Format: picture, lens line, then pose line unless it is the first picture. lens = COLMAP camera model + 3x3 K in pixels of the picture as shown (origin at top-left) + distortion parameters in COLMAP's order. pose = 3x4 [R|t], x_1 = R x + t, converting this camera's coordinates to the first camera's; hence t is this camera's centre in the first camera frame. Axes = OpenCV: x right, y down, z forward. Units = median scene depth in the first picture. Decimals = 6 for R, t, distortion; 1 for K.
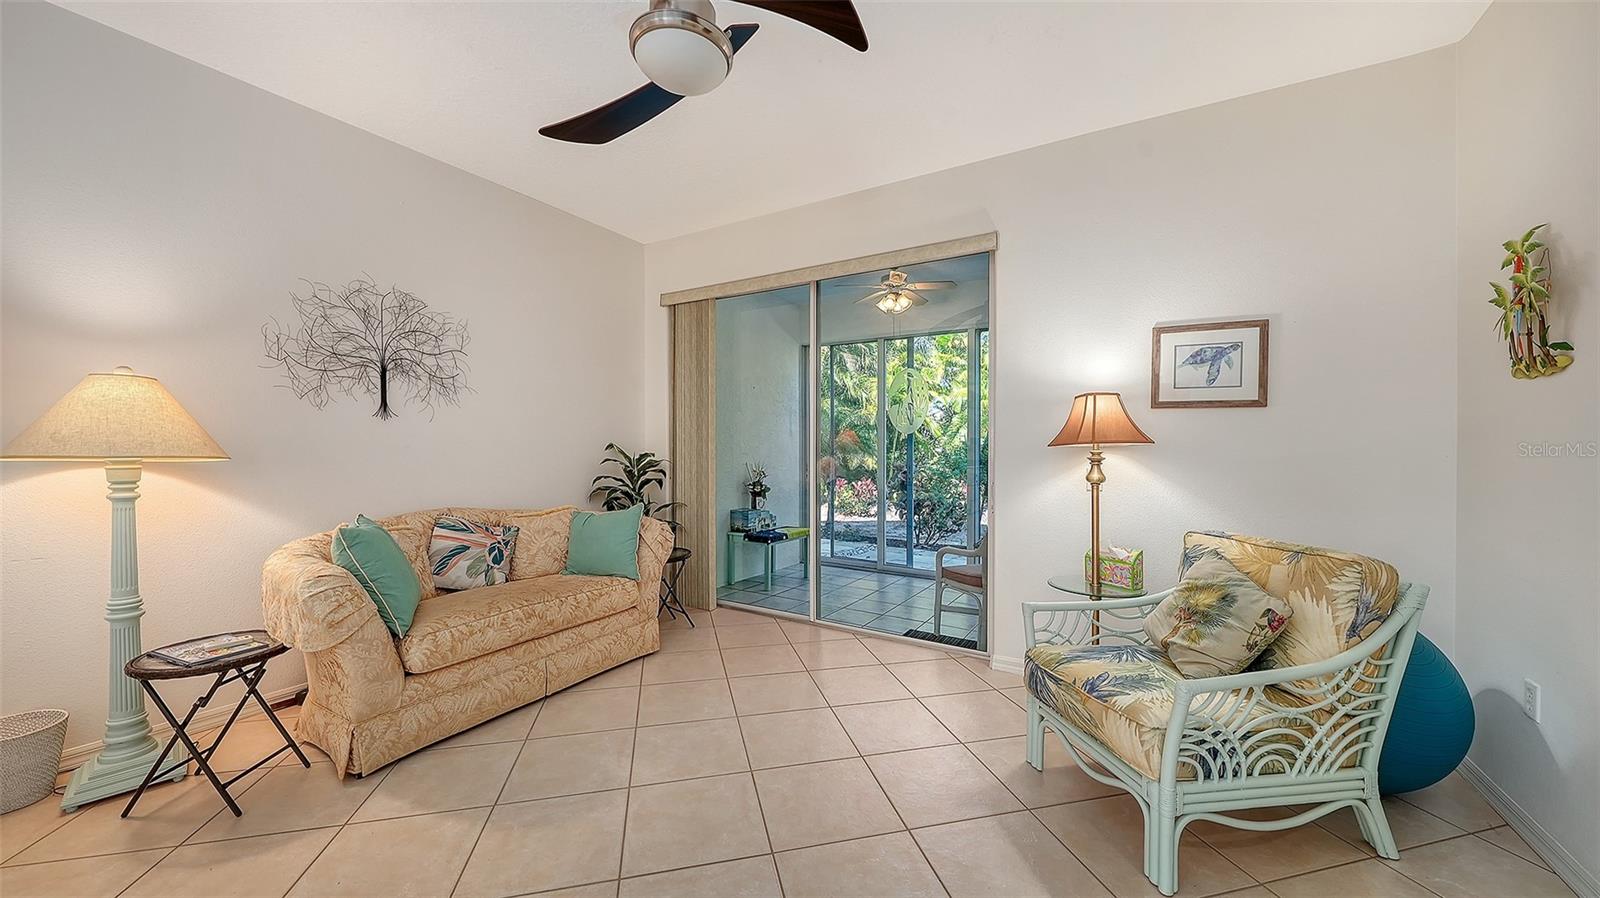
lens RADIAL K [[567.2, 0, 813.9], [0, 567.2, 450.4], [0, 0, 1]] dist [0.000277, -0.001615]
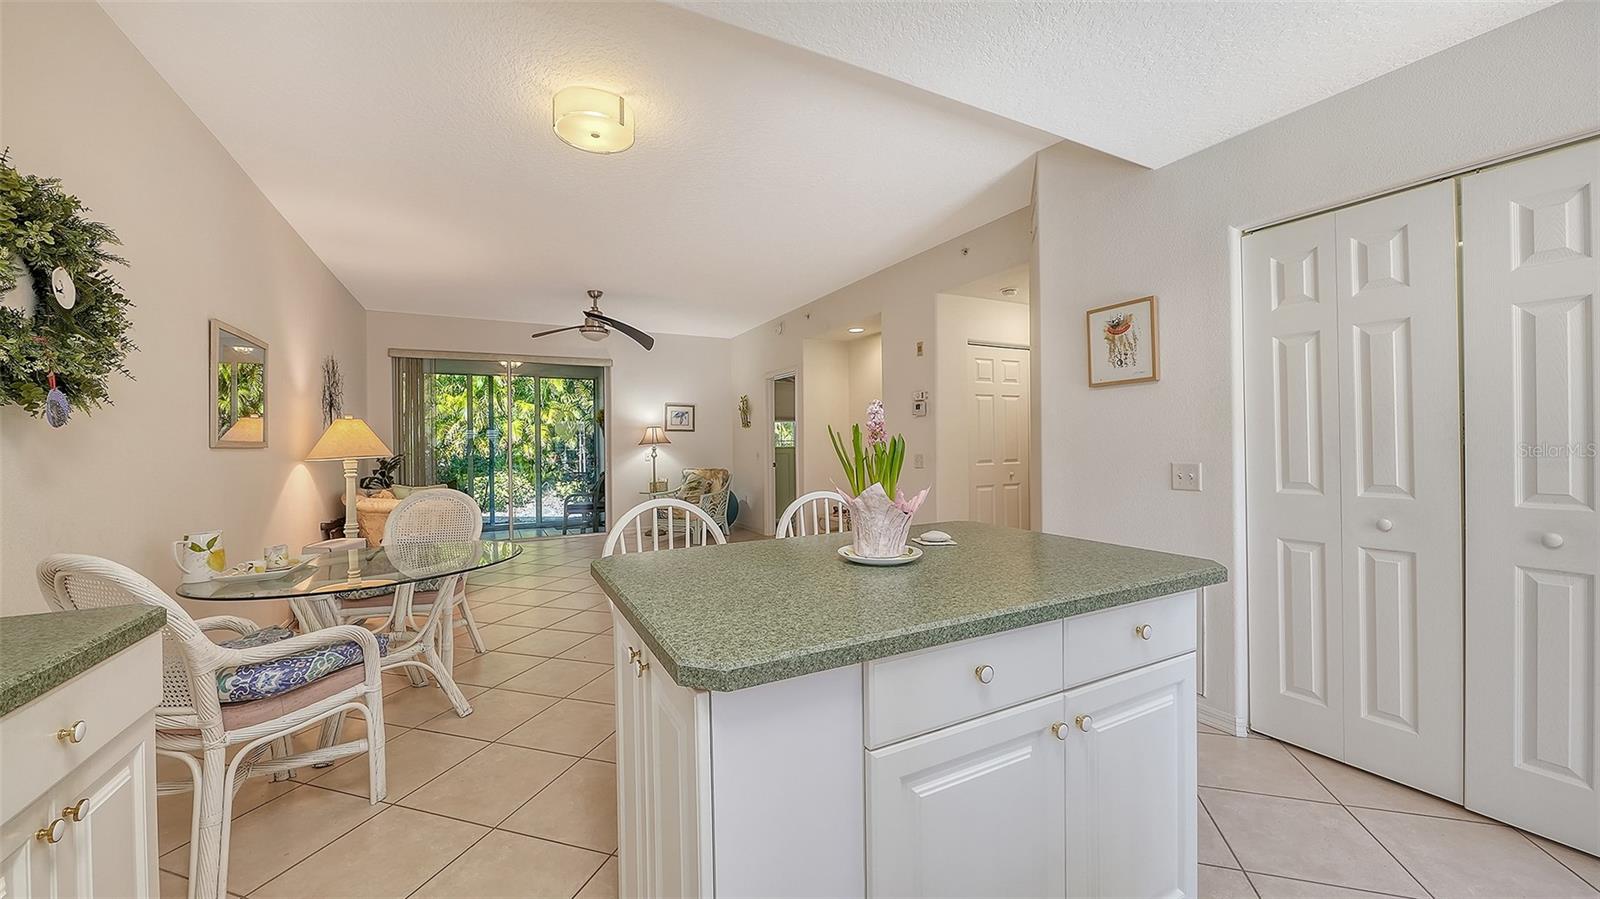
lens RADIAL K [[587.2, 0, 797.8], [0, 587.2, 444.7], [0, 0, 1]] dist [-0.007733, -0.000932]
pose [[0.522569, -0.016629, 0.852435, -1.844118], [0.022277, 0.999735, 0.005846, -0.008323], [-0.852306, 0.015935, 0.522801, -1.327517]]
